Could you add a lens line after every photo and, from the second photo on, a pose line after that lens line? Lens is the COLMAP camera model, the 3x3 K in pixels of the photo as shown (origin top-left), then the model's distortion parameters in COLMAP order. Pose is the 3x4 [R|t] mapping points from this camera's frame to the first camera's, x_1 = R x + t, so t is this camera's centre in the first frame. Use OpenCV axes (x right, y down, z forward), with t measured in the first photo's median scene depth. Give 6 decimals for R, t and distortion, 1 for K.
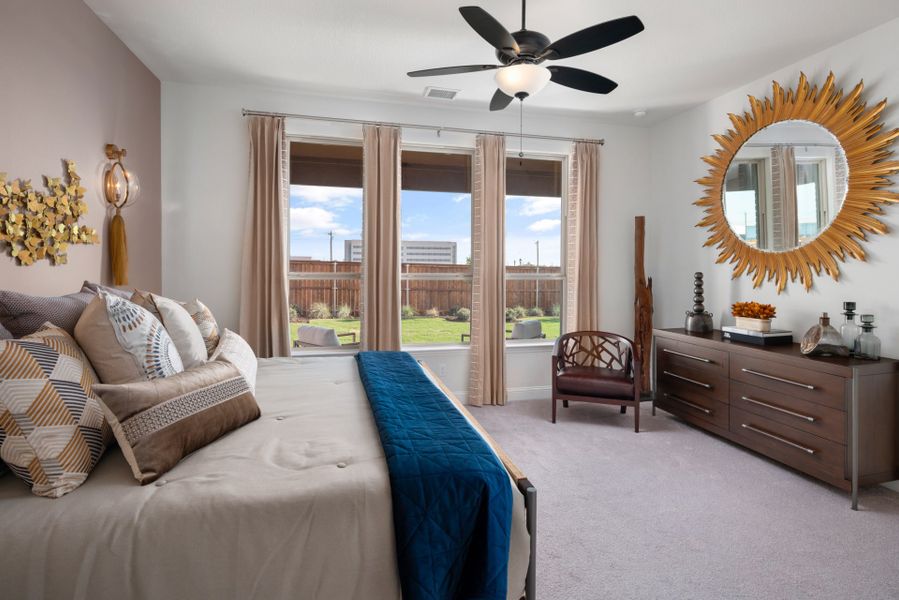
lens RADIAL K [[448.2, 0, 448.8], [0, 448.2, 263.9], [0, 0, 1]] dist [0.001630, 0.000214]
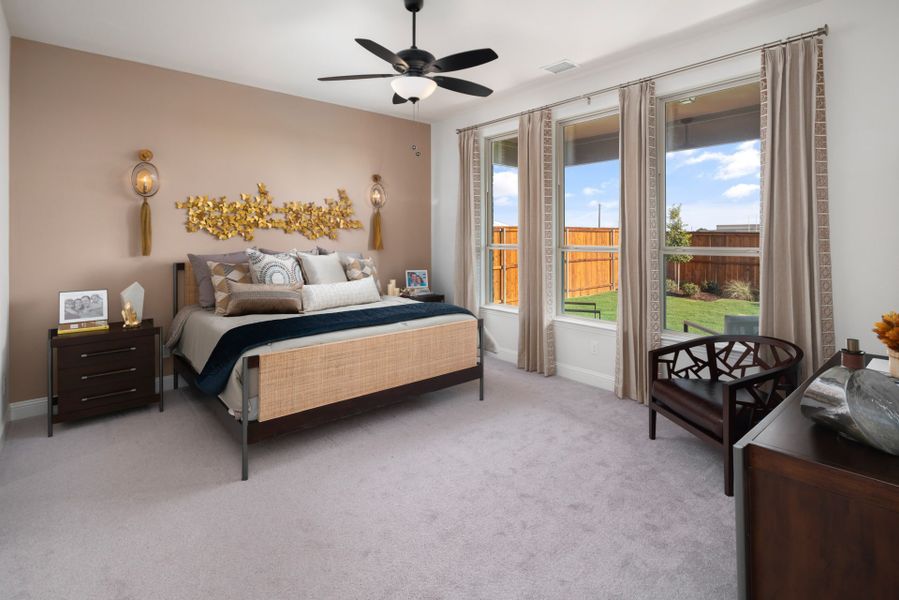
lens RADIAL K [[439.4, 0, 446.7], [0, 439.4, 235.0], [0, 0, 1]] dist [0.000877, -0.000002]
pose [[0.440571, -0.011929, -0.897638, 0.760289], [0.008467, 0.999922, -0.009133, 0.004112], [0.897678, -0.003577, 0.440638, 0.337850]]
